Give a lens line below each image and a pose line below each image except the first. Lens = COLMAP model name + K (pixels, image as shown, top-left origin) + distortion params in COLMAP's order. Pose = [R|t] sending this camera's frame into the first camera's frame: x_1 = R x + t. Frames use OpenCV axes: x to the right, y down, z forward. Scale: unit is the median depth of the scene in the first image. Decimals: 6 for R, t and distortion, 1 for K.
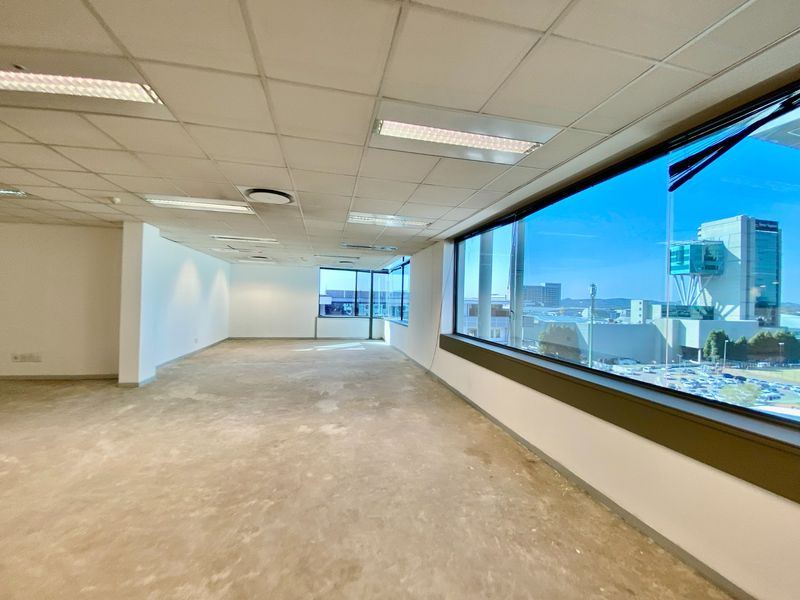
lens RADIAL K [[327.1, 0, 400.0], [0, 327.1, 300.0], [0, 0, 1]] dist [0.001366, -0.000064]
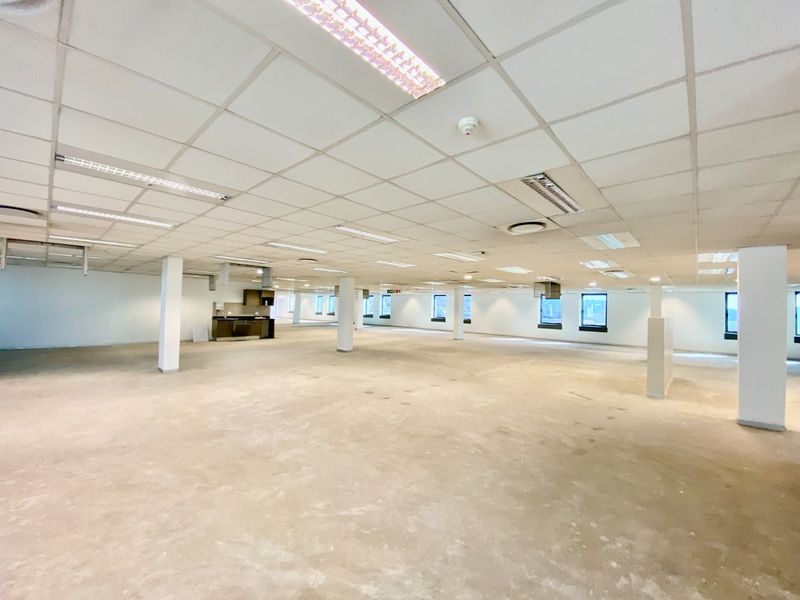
lens RADIAL K [[322.2, 0, 400.0], [0, 322.2, 300.0], [0, 0, 1]] dist [0.000343, 0.000078]
pose [[-0.828282, -0.049544, -0.558117, -0.750890], [-0.037573, 0.998752, -0.032898, -0.062977], [0.559050, -0.006279, -0.829110, 1.748397]]
